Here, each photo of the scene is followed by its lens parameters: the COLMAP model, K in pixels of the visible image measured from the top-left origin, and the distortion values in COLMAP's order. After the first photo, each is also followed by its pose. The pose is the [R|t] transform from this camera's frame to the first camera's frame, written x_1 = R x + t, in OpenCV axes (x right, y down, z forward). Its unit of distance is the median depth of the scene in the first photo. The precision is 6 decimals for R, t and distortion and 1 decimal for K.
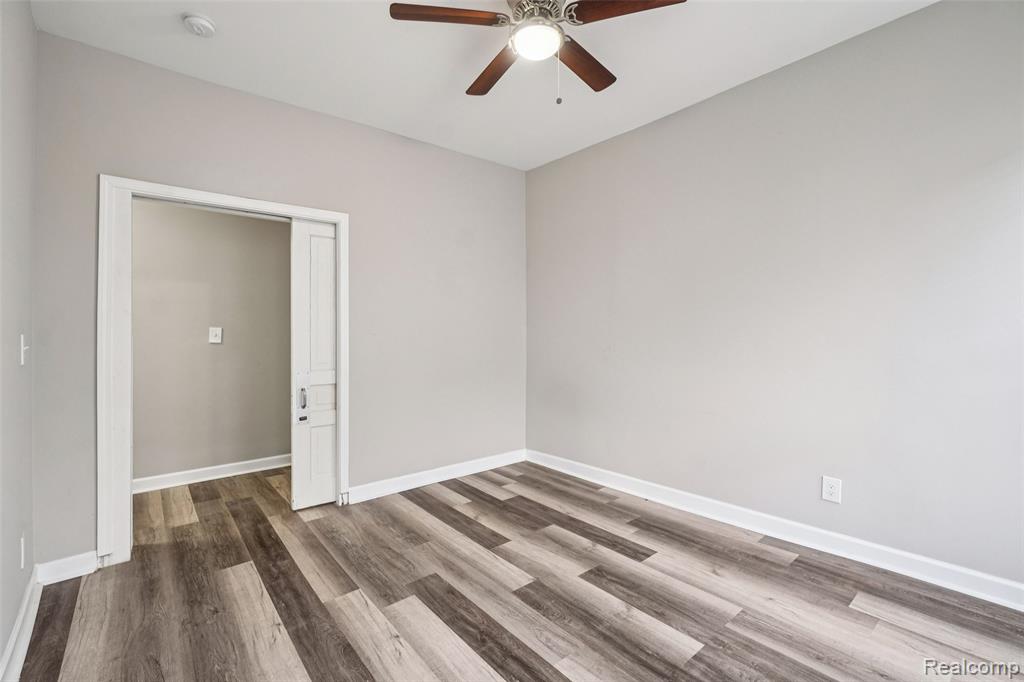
lens RADIAL K [[448.3, 0, 513.8], [0, 448.3, 339.2], [0, 0, 1]] dist [0.002523, 0.000522]
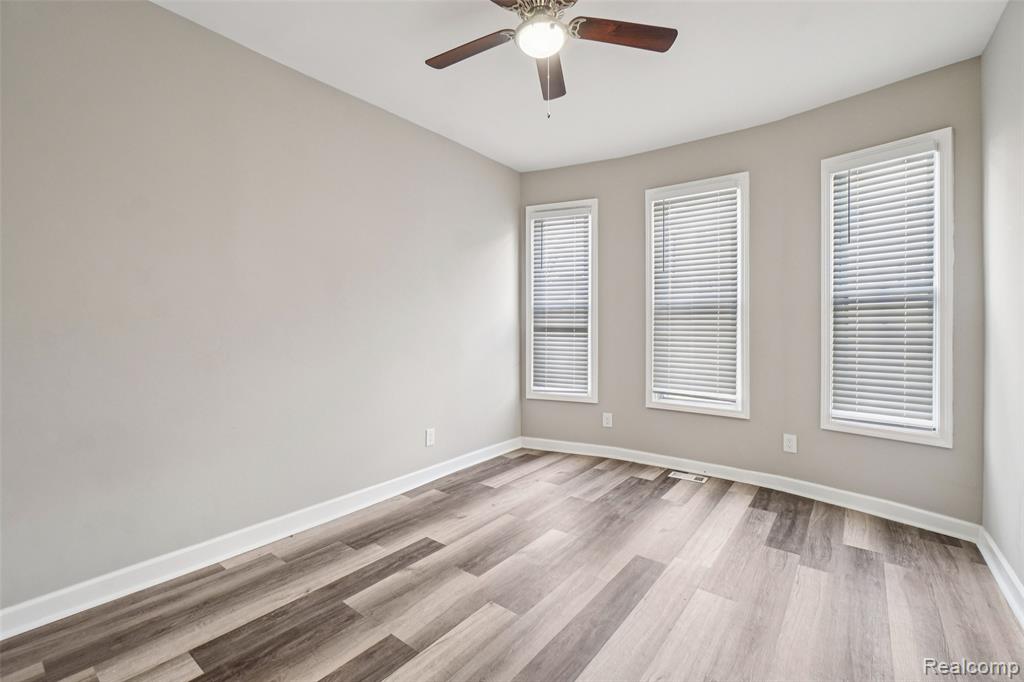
lens RADIAL K [[448.3, 0, 515.5], [0, 448.3, 332.2], [0, 0, 1]] dist [0.002523, 0.000522]
pose [[-0.210061, -0.002369, 0.977685, -0.711000], [0.012364, 0.999911, 0.005079, -0.005930], [-0.977610, 0.013155, -0.210013, 0.963421]]
